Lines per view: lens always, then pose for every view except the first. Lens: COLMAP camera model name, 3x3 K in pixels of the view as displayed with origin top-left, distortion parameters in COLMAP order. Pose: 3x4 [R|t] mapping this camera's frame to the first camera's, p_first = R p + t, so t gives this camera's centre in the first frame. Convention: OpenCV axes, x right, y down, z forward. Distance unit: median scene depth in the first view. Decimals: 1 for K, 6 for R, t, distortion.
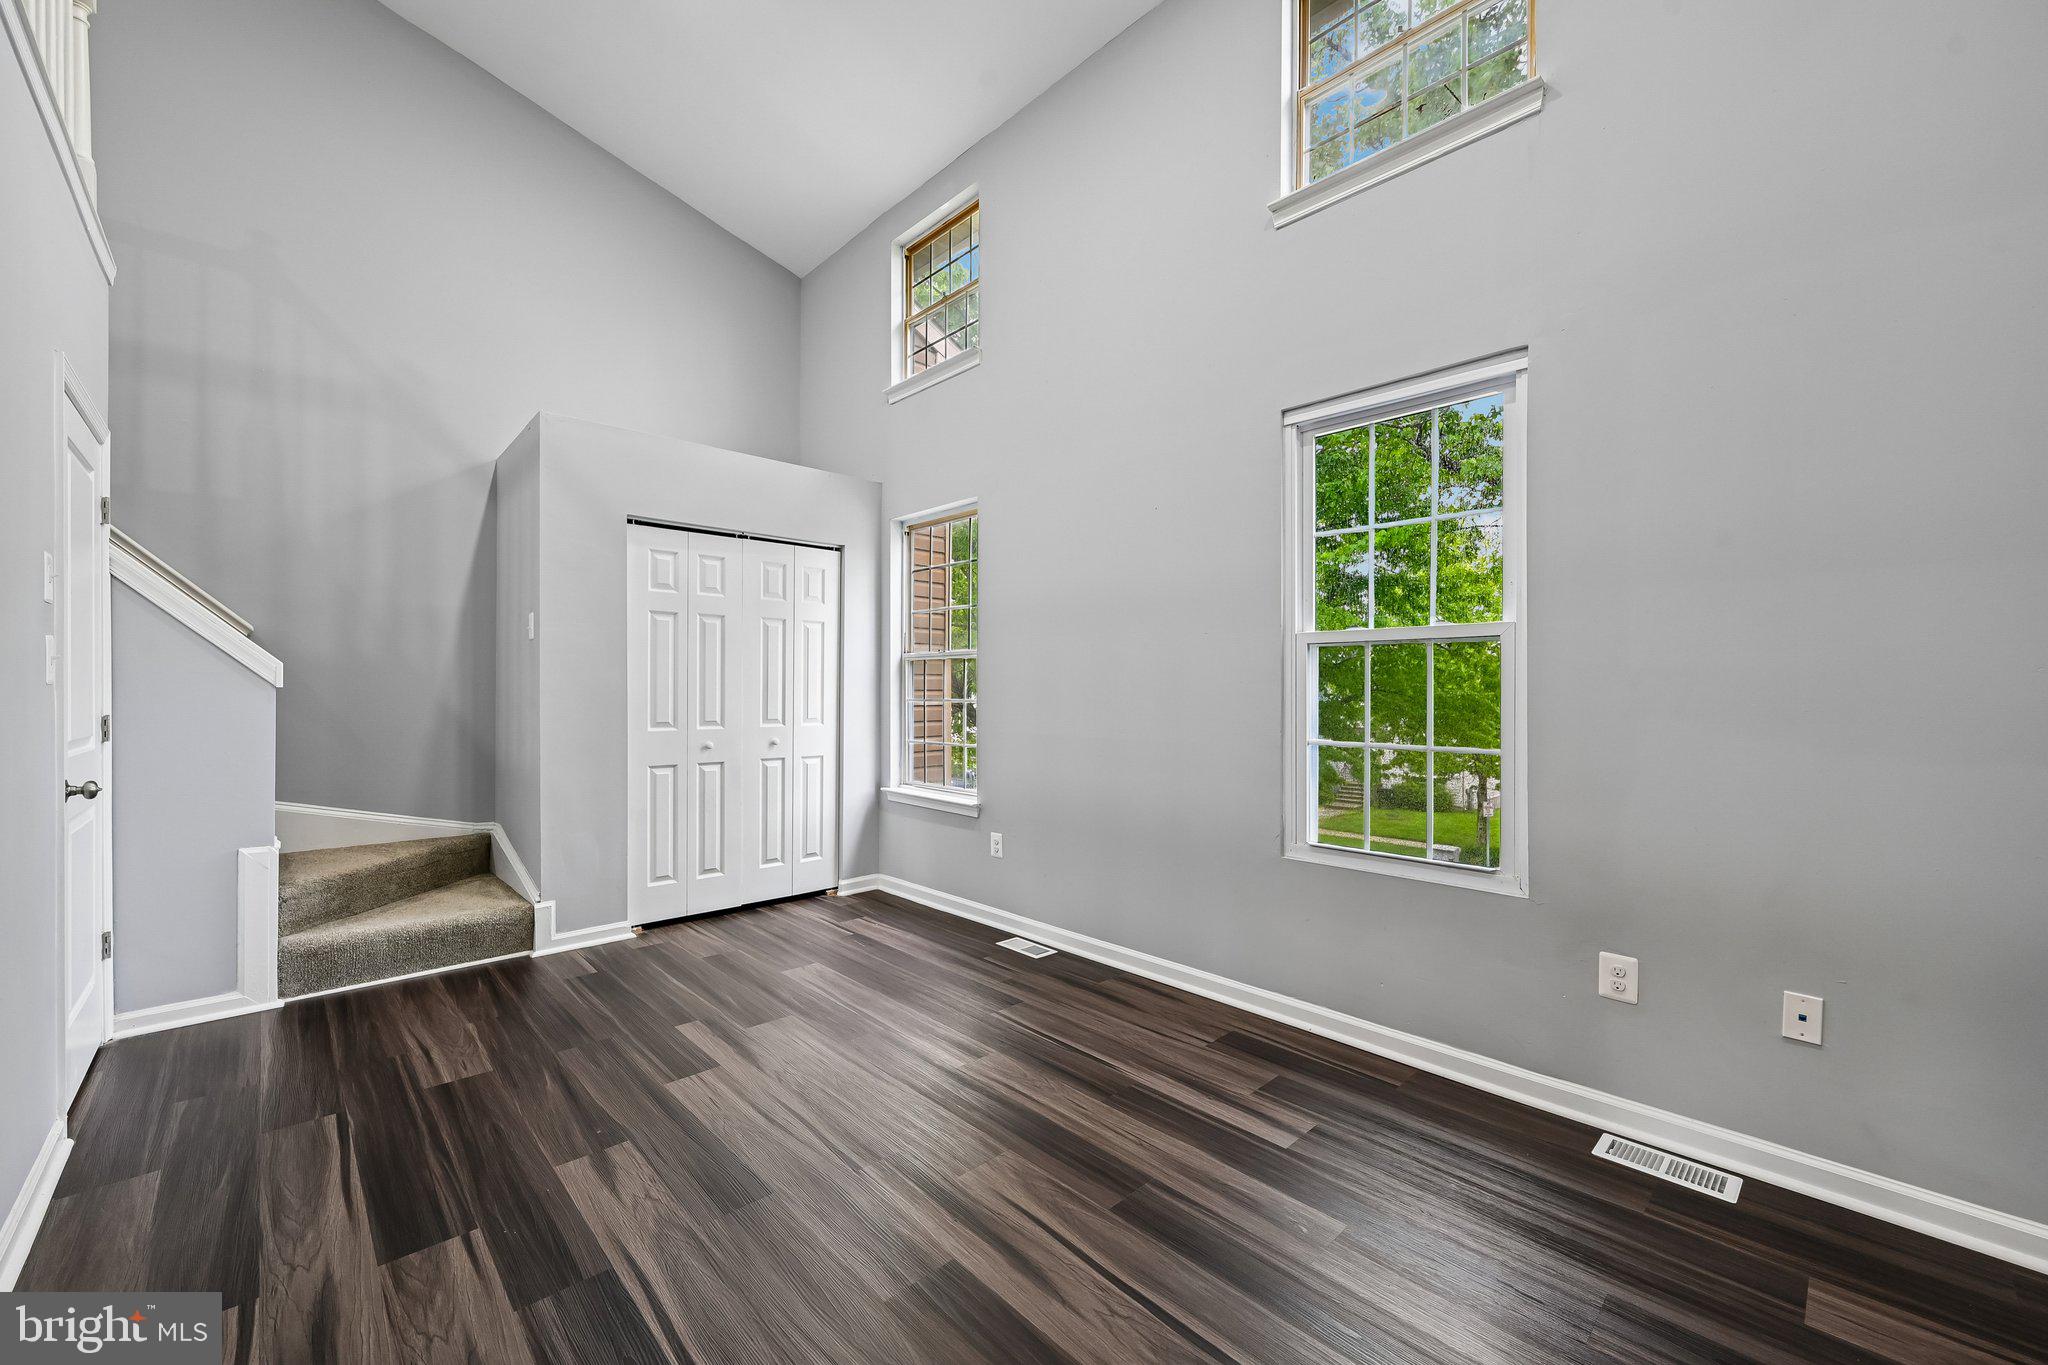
lens RADIAL K [[805.8, 0, 1033.2], [0, 805.8, 691.0], [0, 0, 1]] dist [-0.001885, -0.000013]
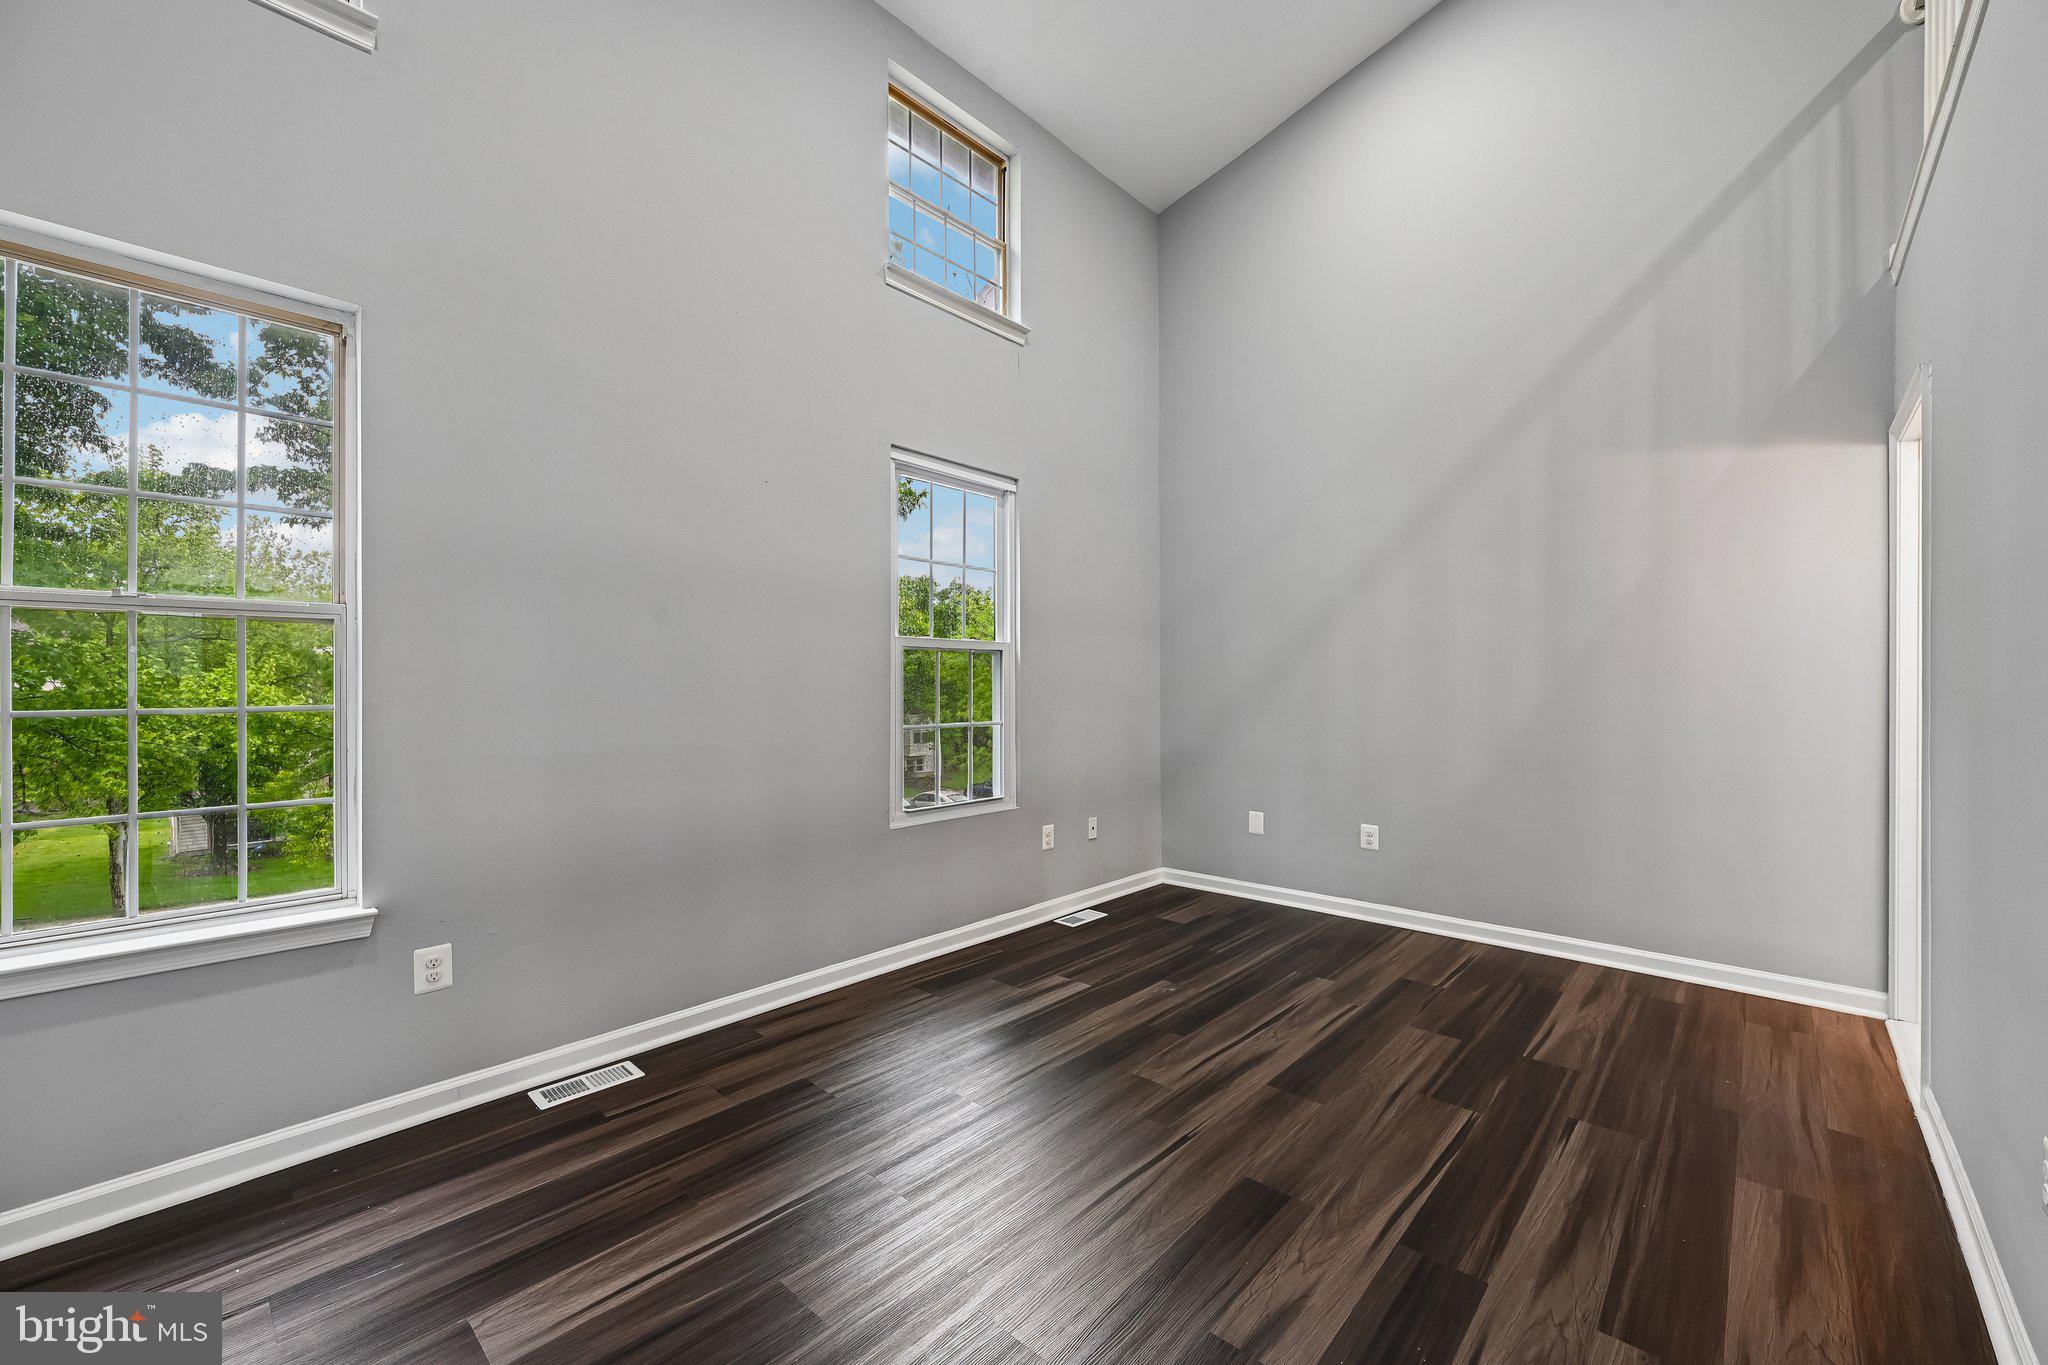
lens RADIAL K [[805.8, 0, 1033.2], [0, 805.8, 691.0], [0, 0, 1]] dist [-0.001885, -0.000013]
pose [[-0.064330, -0.013984, 0.997831, -0.804596], [0.000592, 0.999901, 0.014051, -0.008469], [-0.997929, 0.001494, -0.064315, 0.811583]]
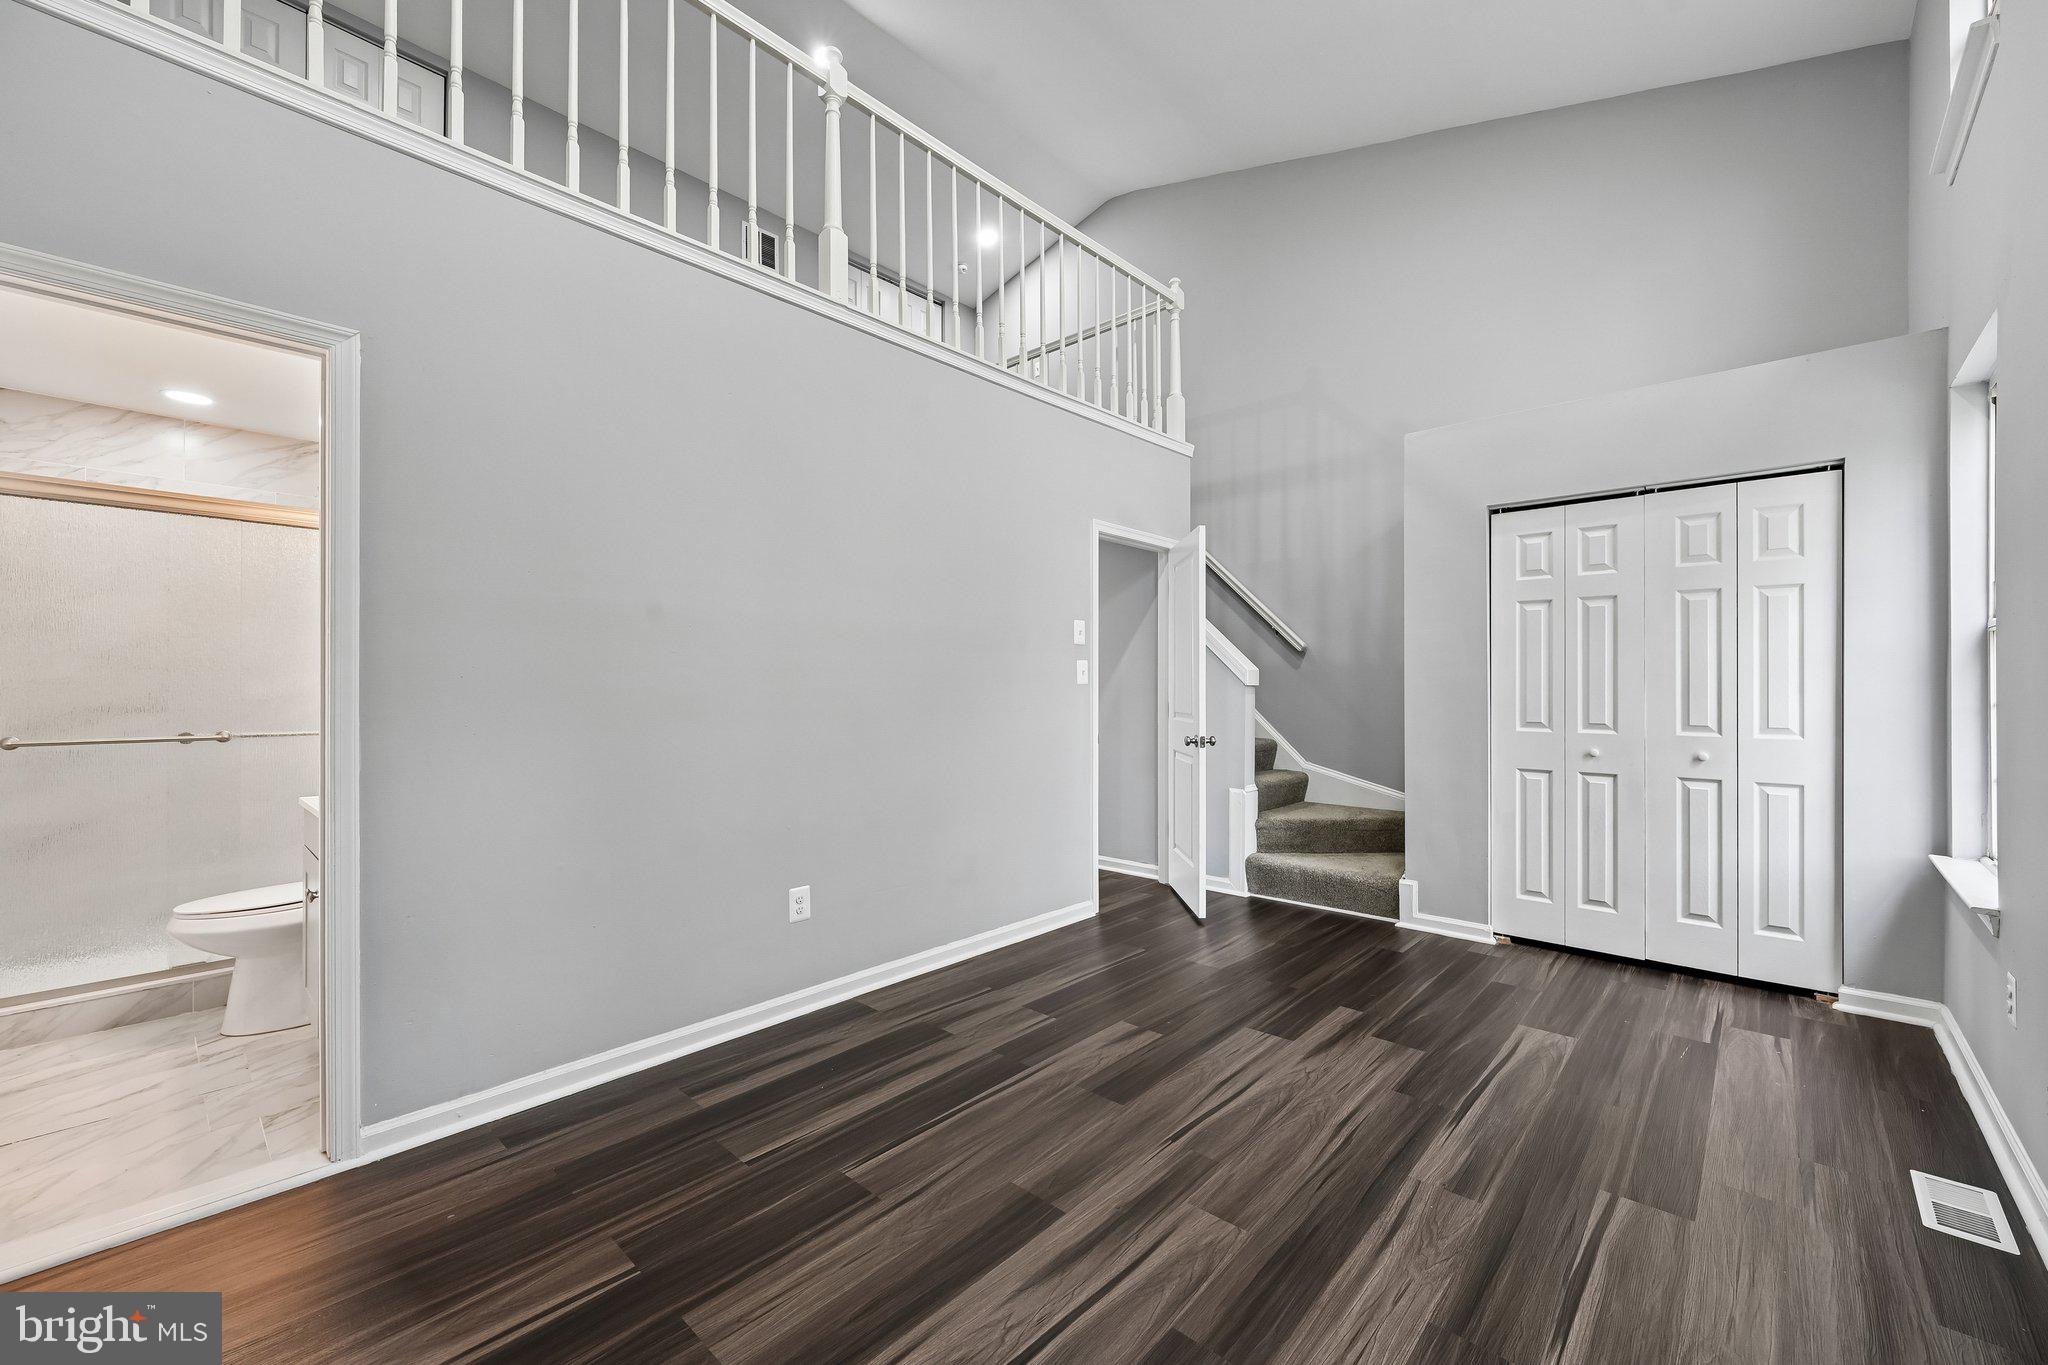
lens RADIAL K [[811.8, 0, 1031.4], [0, 811.8, 680.3], [0, 0, 1]] dist [0.000295, 0.000083]
pose [[0.064236, -0.007435, -0.997907, 0.537592], [0.001088, 0.999972, -0.007380, -0.003043], [0.997934, -0.000612, 0.064242, 0.476283]]
